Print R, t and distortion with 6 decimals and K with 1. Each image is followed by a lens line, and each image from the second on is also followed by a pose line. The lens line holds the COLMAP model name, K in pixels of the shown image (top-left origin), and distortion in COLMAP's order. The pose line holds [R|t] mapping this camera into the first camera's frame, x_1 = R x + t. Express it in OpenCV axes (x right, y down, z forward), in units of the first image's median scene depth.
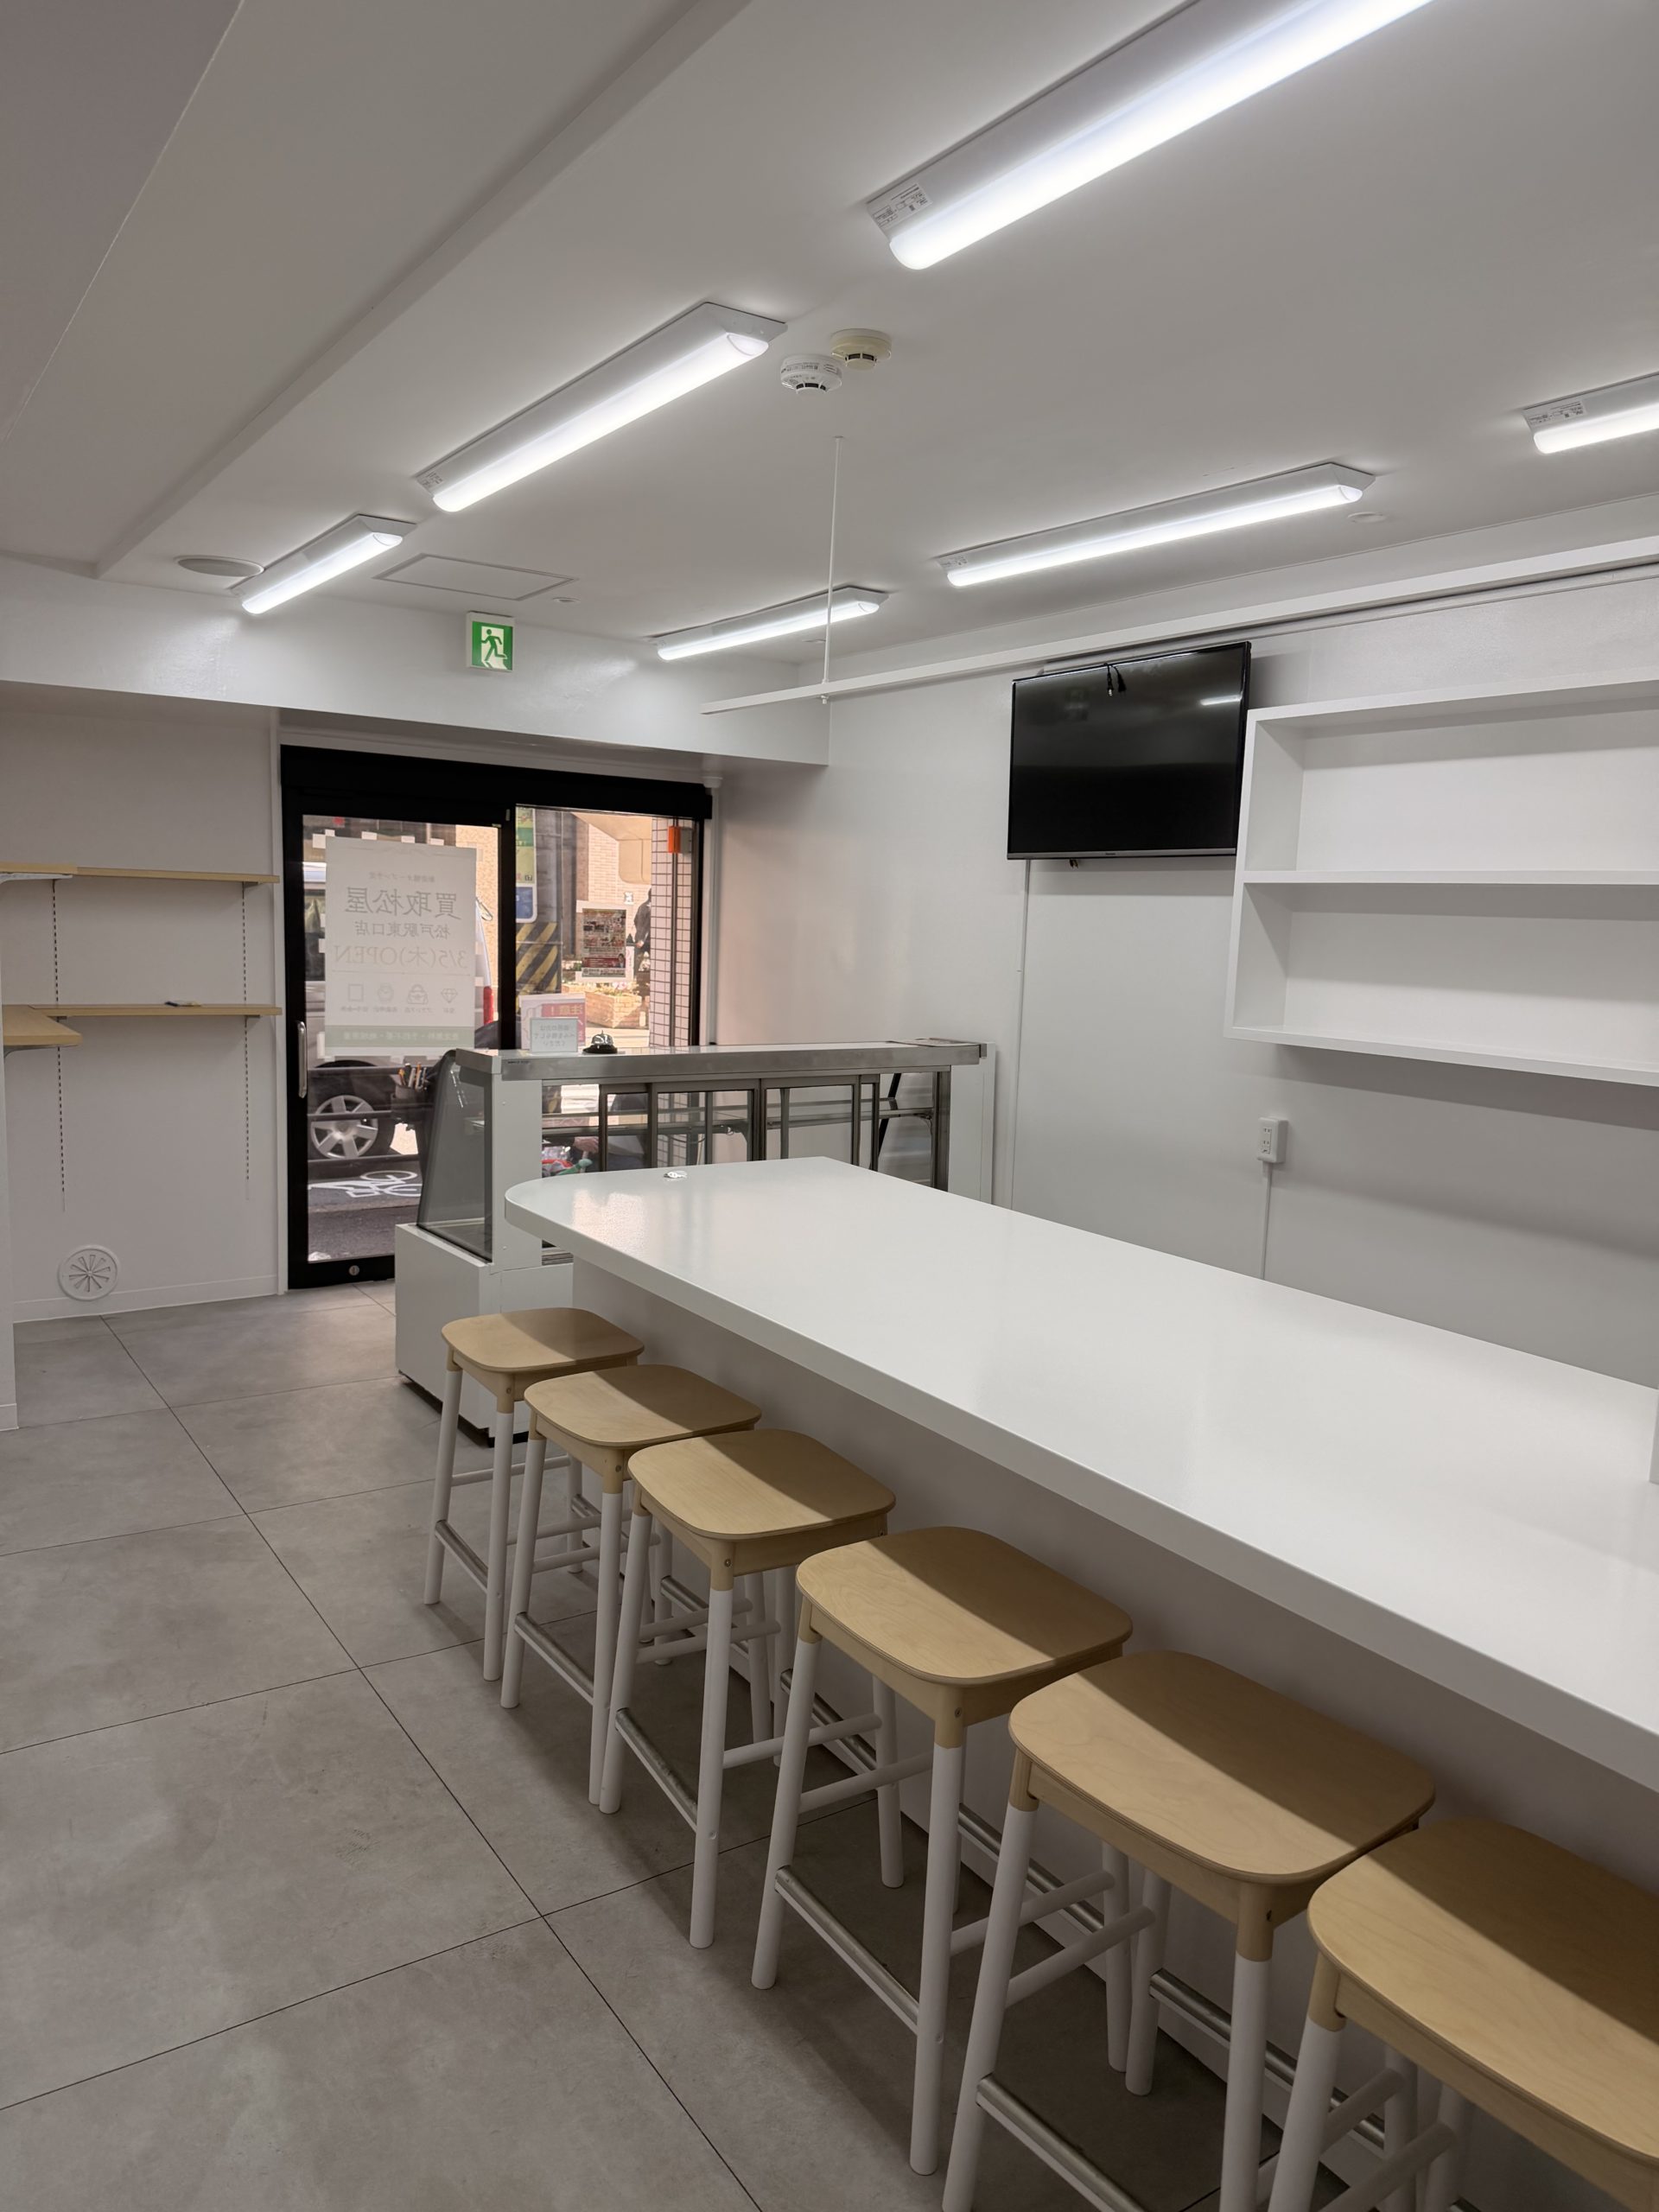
lens RADIAL K [[1545.6, 0, 834.5], [0, 1545.6, 1108.4], [0, 0, 1]] dist [-0.004789, -0.010462]
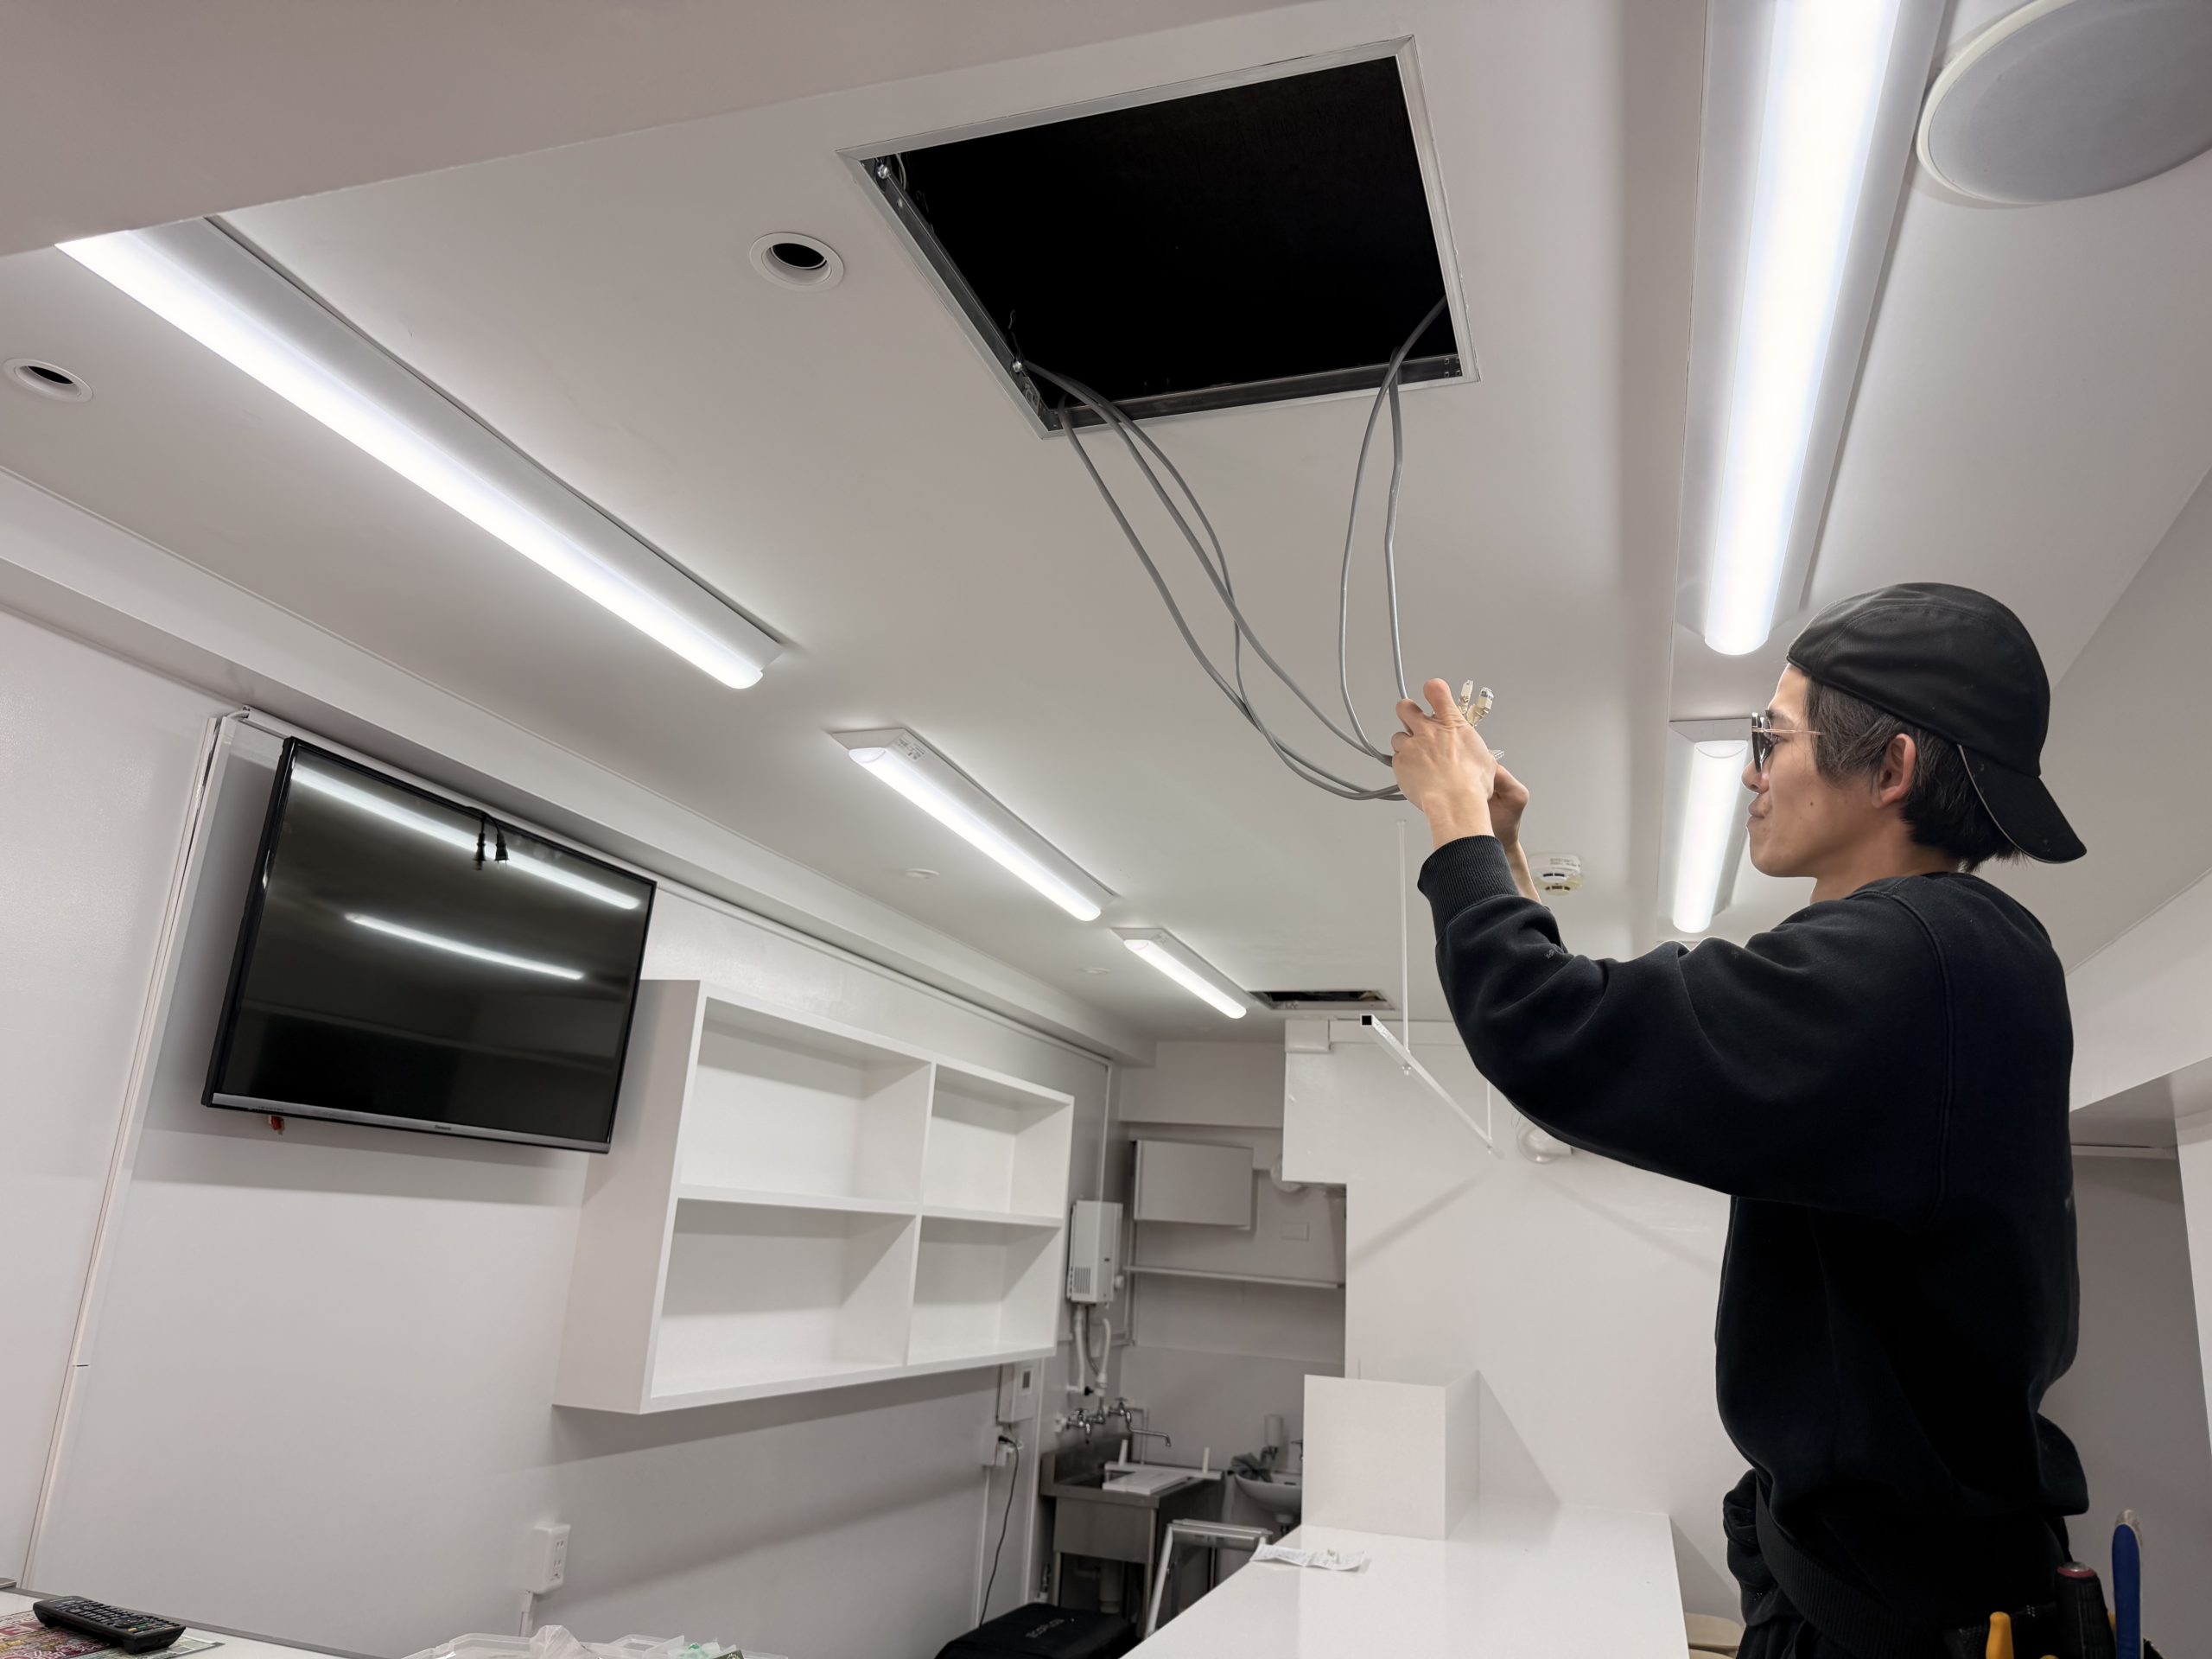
lens RADIAL K [[1545.6, 0, 1105.5], [0, 1545.6, 829.4], [0, 0, 1]] dist [-0.004789, -0.010462]
pose [[-0.601897, 0.134066, 0.787239, -0.473623], [0.016823, 0.987717, -0.155344, -0.195857], [-0.798396, -0.080257, -0.596760, 1.250053]]
